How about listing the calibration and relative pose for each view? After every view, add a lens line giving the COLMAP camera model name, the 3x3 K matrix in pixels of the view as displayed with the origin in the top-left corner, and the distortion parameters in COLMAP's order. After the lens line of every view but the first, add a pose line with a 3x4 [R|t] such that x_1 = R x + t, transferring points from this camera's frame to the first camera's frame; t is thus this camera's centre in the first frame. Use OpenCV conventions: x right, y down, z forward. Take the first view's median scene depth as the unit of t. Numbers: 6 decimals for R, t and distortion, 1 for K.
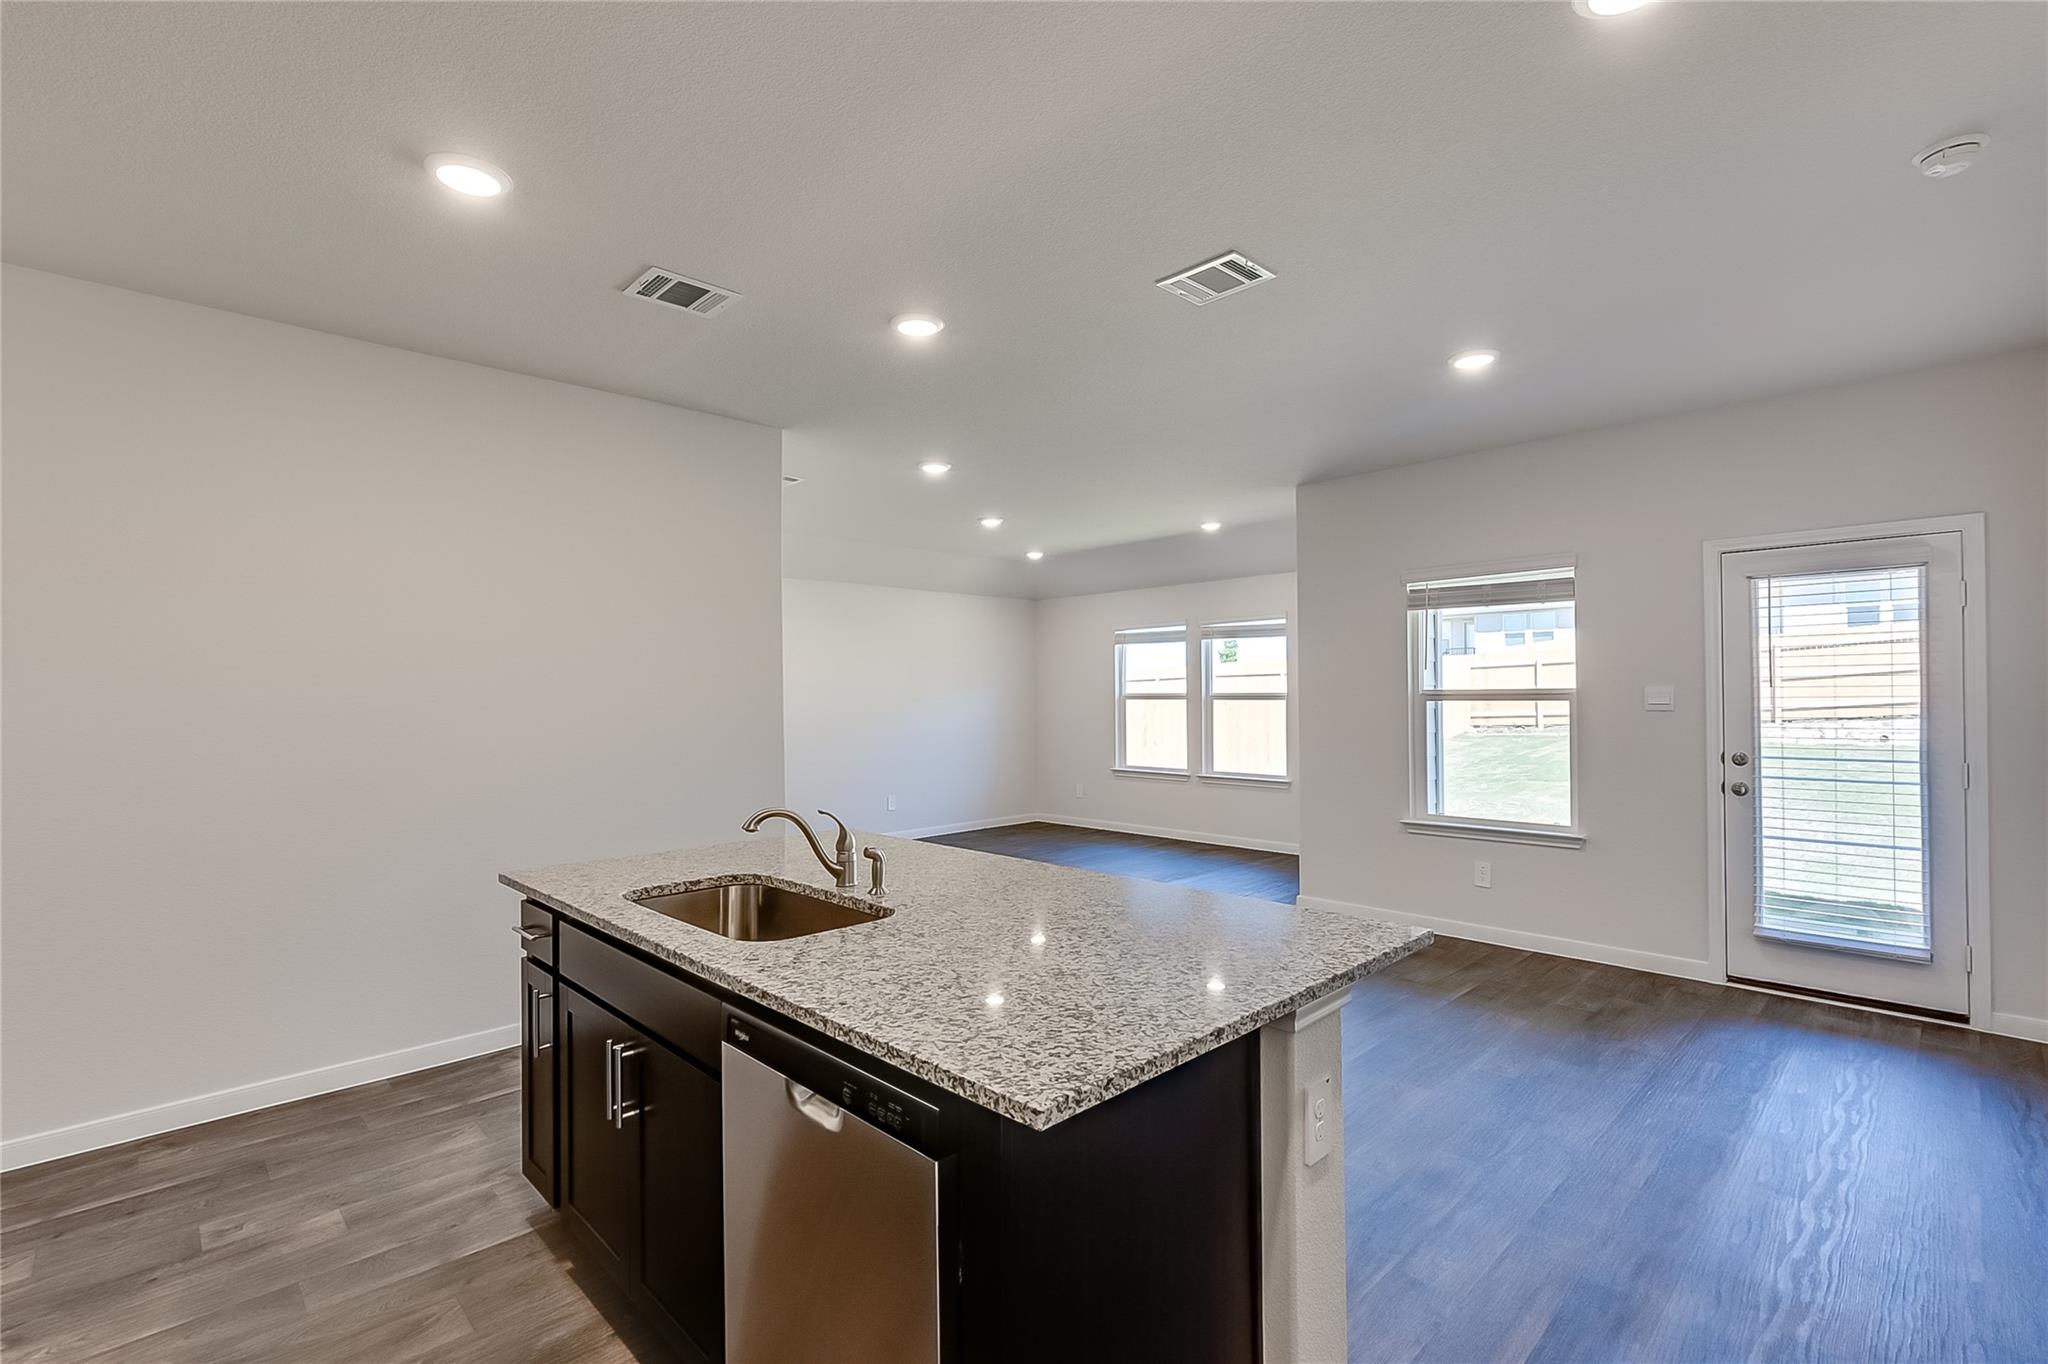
lens RADIAL K [[922.4, 0, 1083.1], [0, 922.4, 698.7], [0, 0, 1]] dist [0.005008, -0.000479]
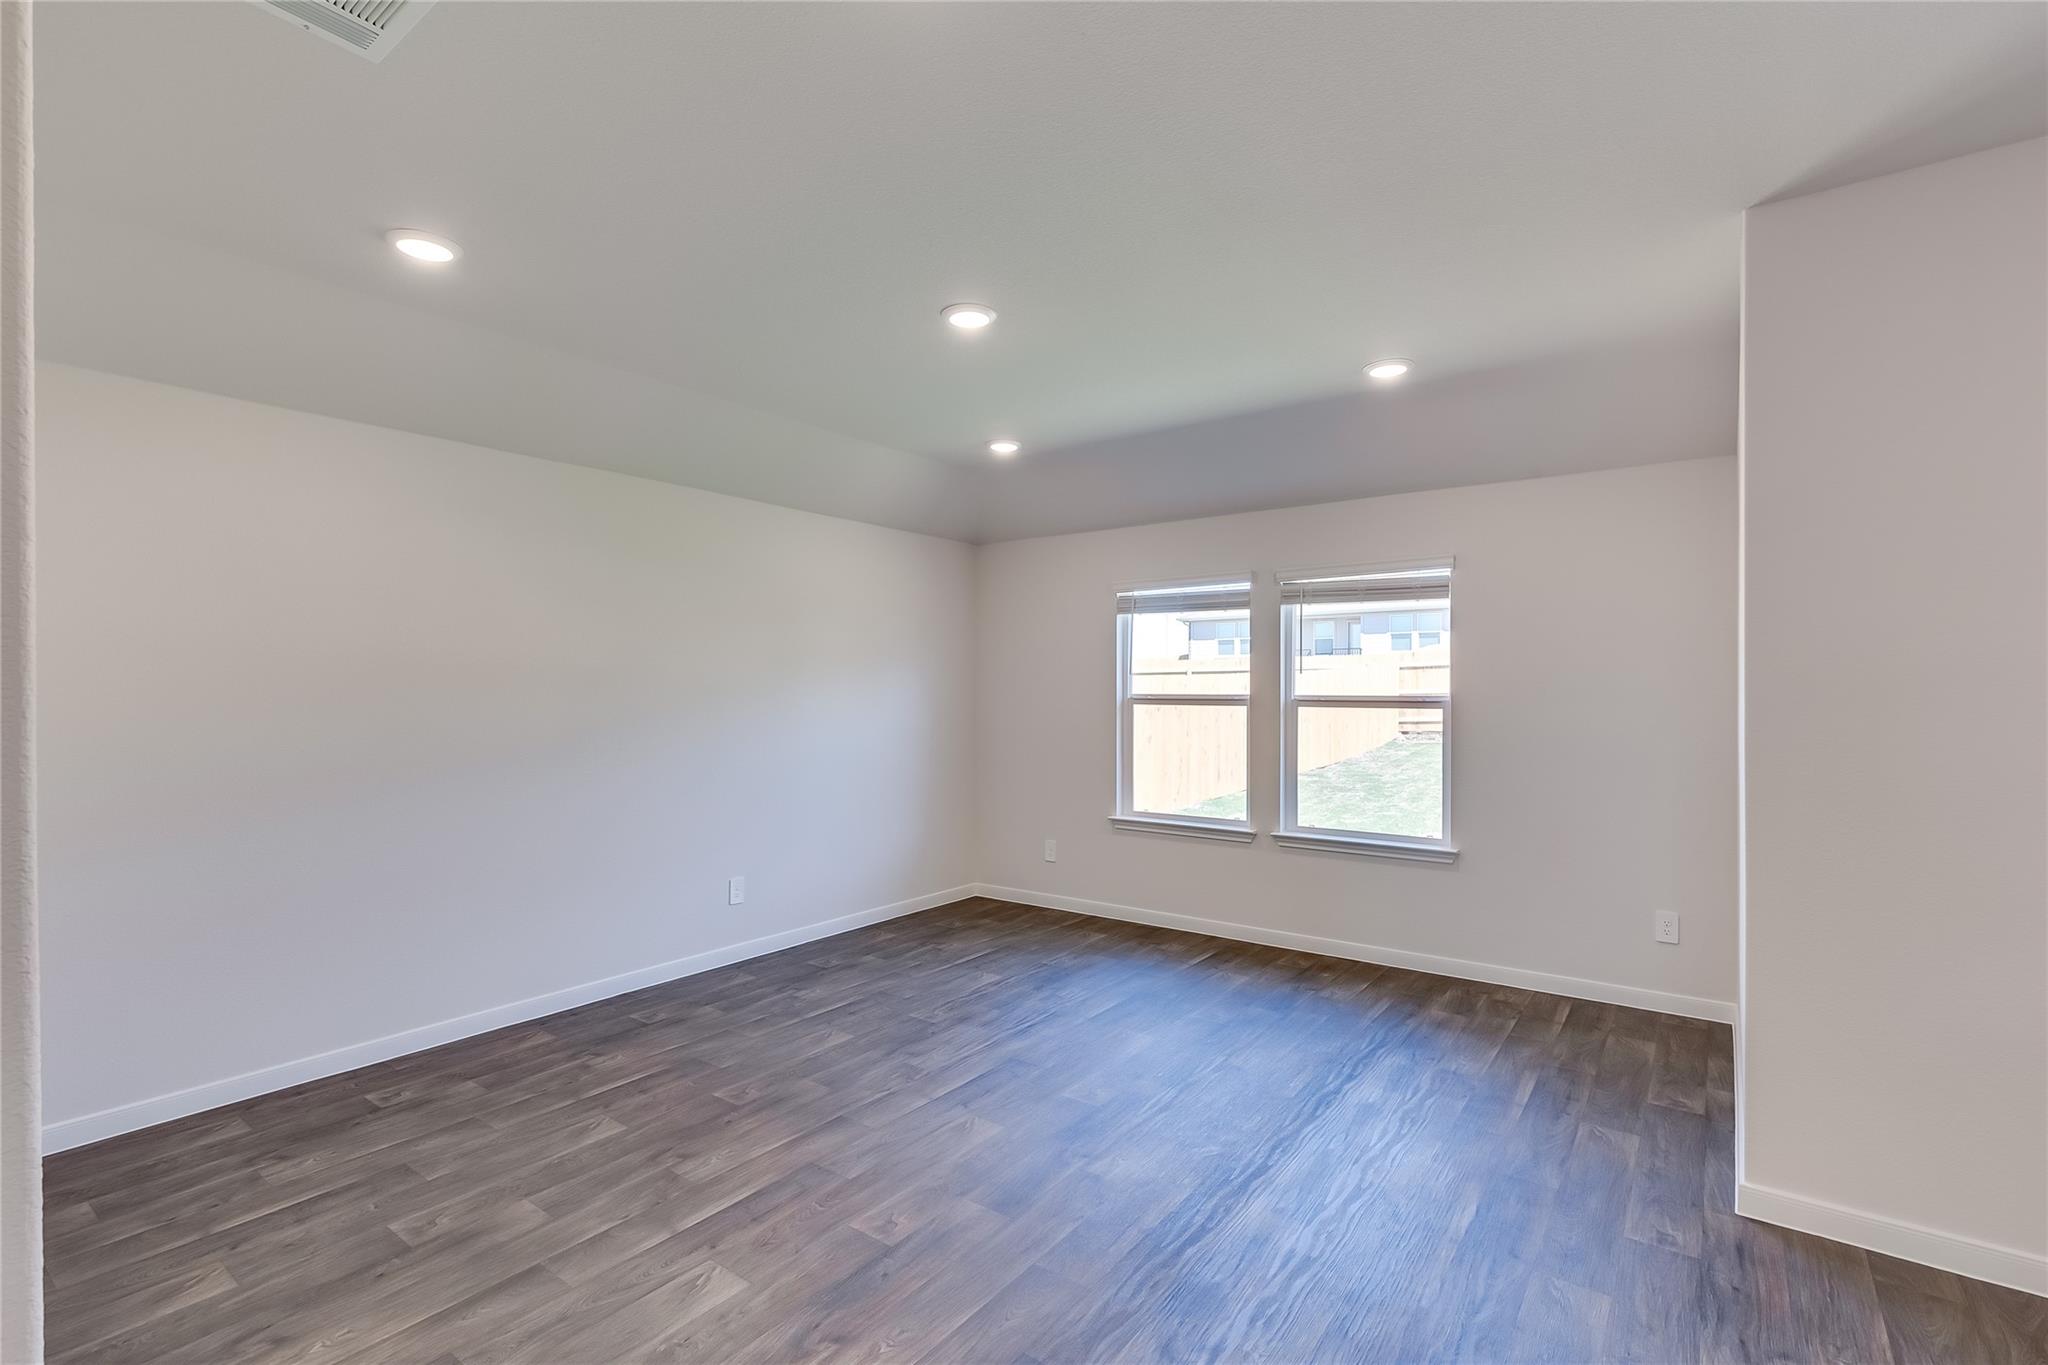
lens RADIAL K [[922.4, 0, 1031.7], [0, 922.4, 689.9], [0, 0, 1]] dist [0.005008, -0.000479]
pose [[0.989917, 0.011408, 0.141189, -0.105927], [-0.009891, 0.999886, -0.011441, -0.001037], [-0.141303, 0.009929, 0.989917, 0.401420]]
